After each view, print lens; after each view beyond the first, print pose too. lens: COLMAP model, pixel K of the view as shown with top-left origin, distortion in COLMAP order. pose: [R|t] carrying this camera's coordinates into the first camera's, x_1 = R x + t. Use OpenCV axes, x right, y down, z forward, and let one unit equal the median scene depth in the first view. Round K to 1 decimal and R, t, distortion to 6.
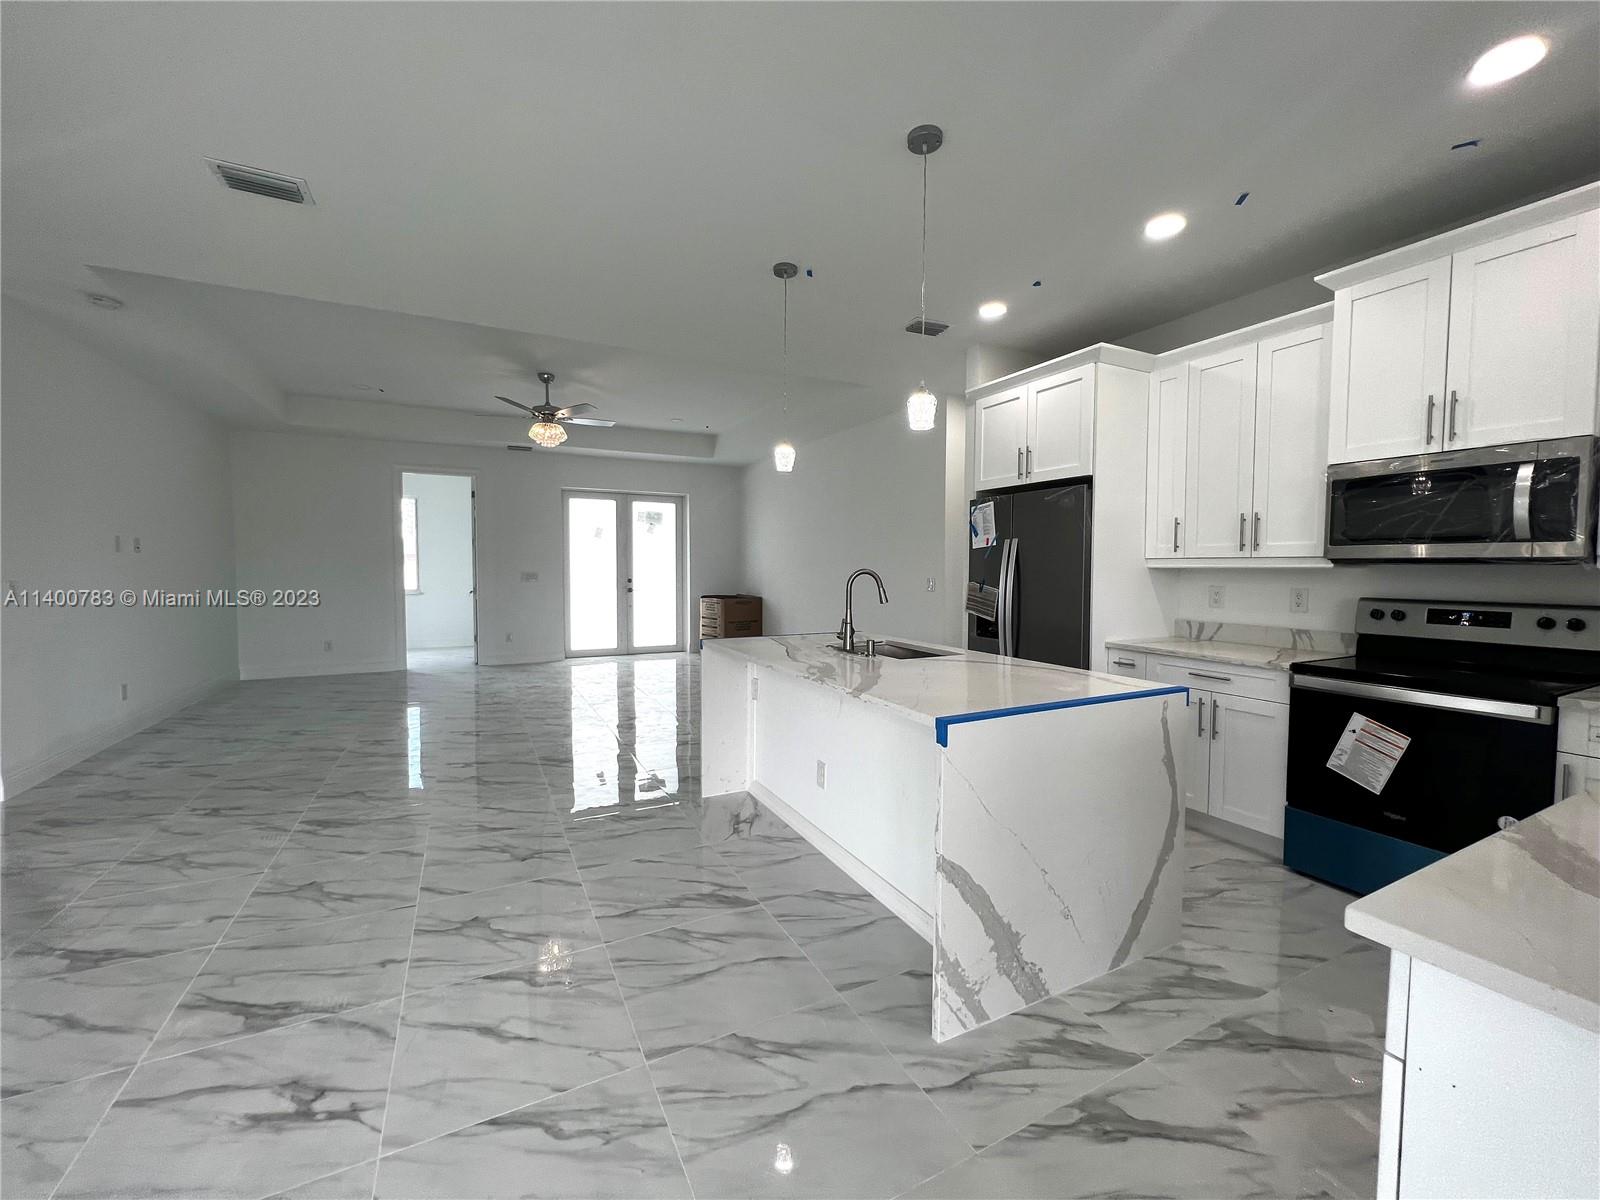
lens RADIAL K [[640.3, 0, 795.9], [0, 640.3, 590.0], [0, 0, 1]] dist [-0.001890, 0.001425]
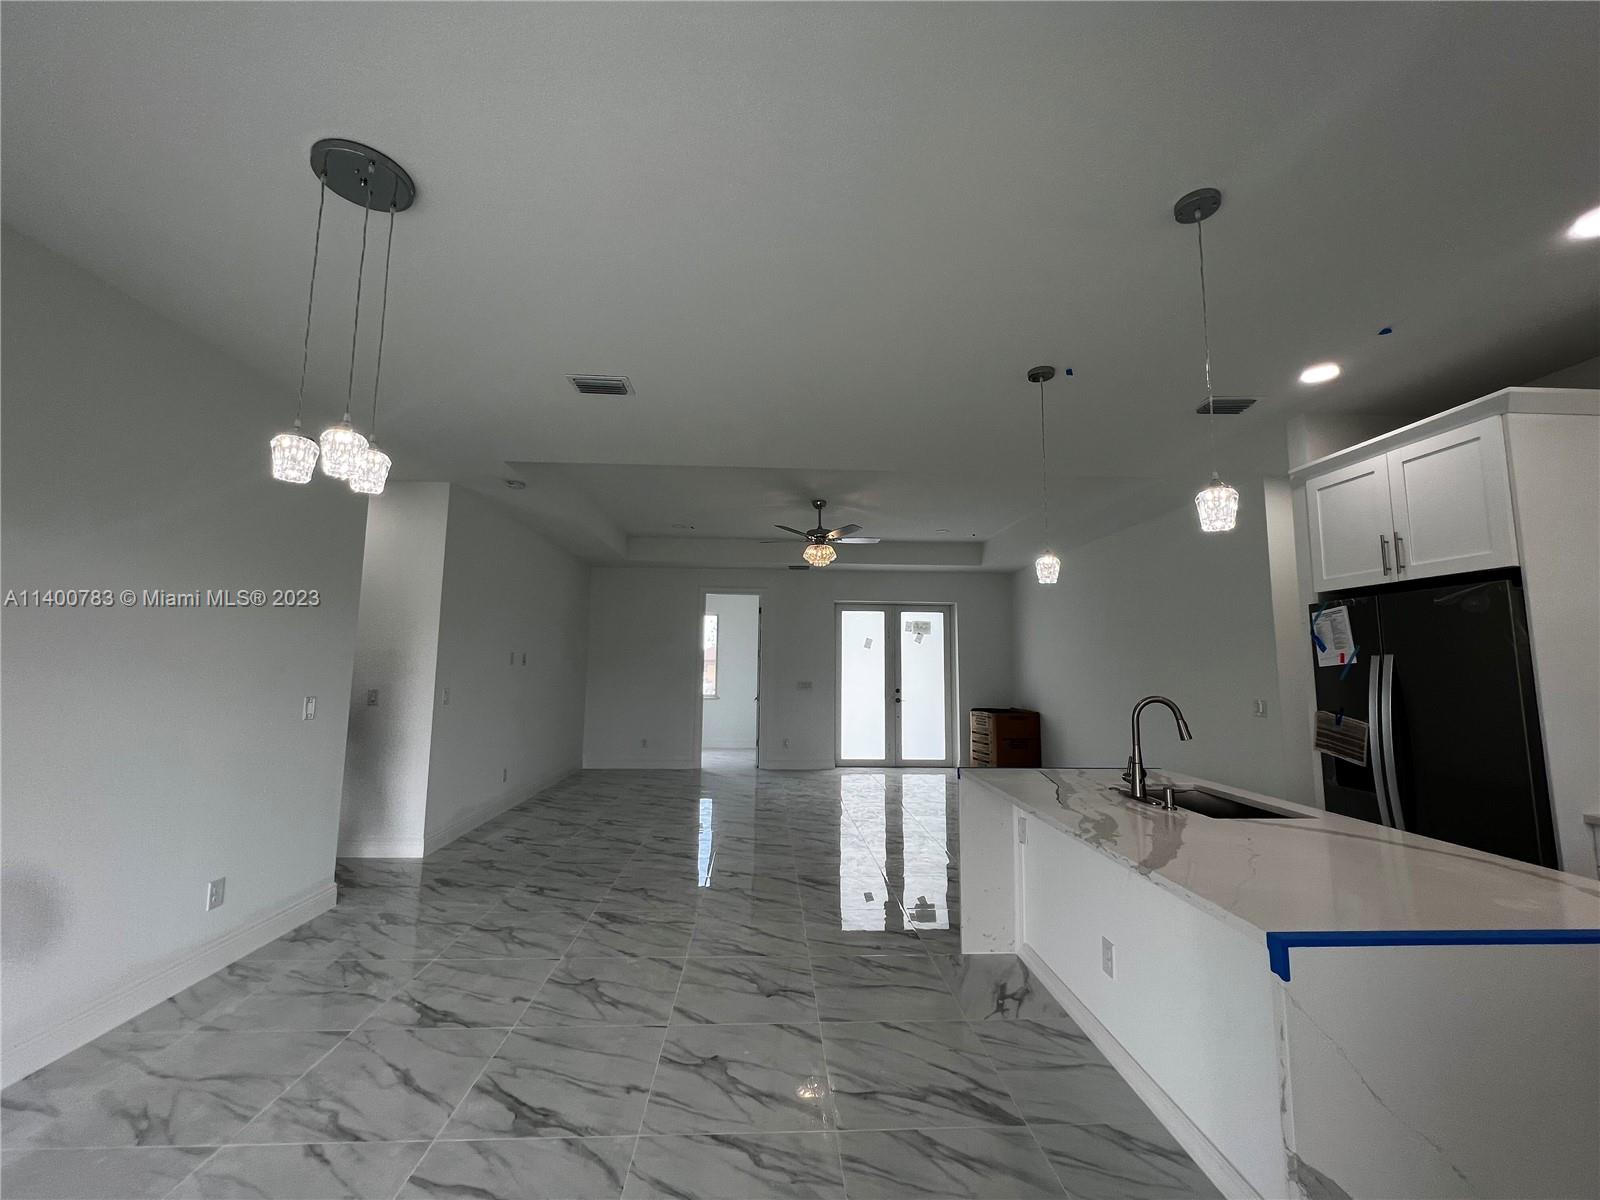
lens RADIAL K [[640.3, 0, 794.0], [0, 640.3, 594.3], [0, 0, 1]] dist [-0.001890, 0.001425]
pose [[0.912197, -0.041390, -0.407657, 0.022119], [-0.023797, 0.987855, -0.153547, -0.022903], [0.409061, 0.149766, 0.900133, 0.045948]]
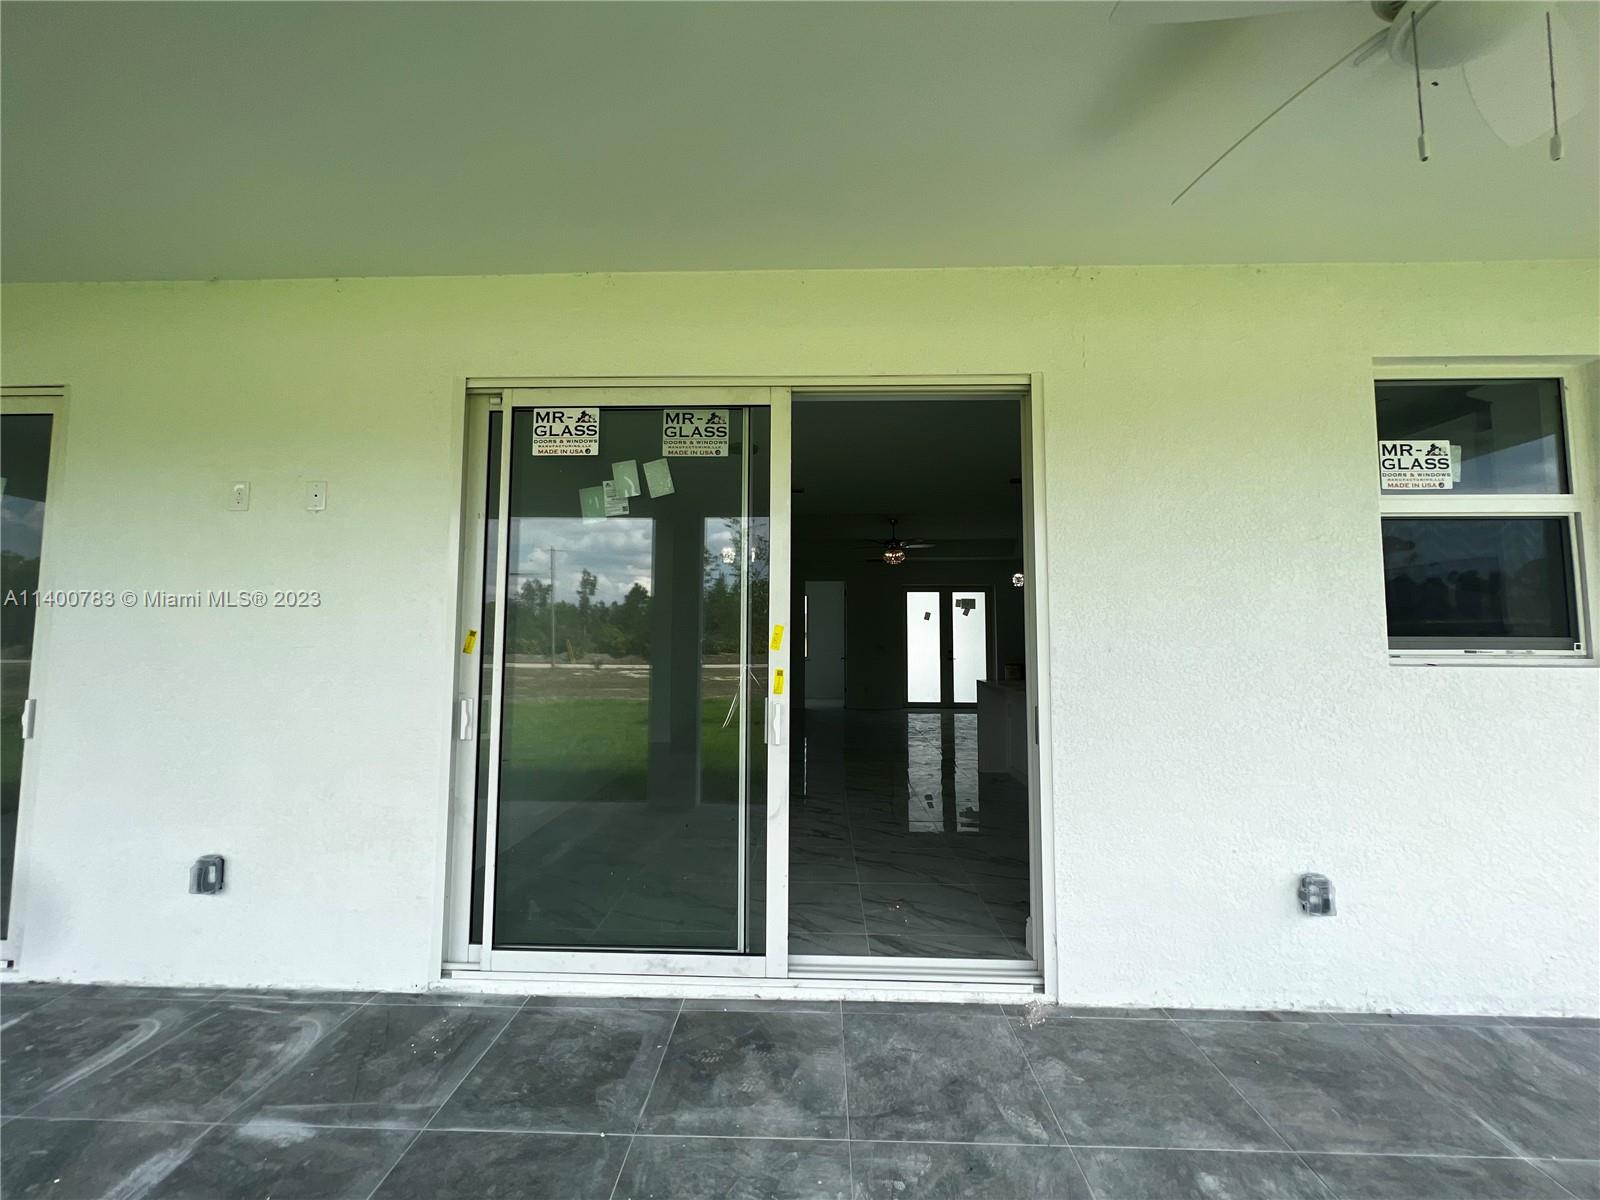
lens RADIAL K [[640.3, 0, 801.6], [0, 640.3, 593.2], [0, 0, 1]] dist [-0.001890, 0.001425]
pose [[0.876248, -0.041415, -0.480078, 0.420944], [-0.019875, 0.992345, -0.121883, 0.123747], [0.481451, 0.116341, 0.868717, -1.177470]]
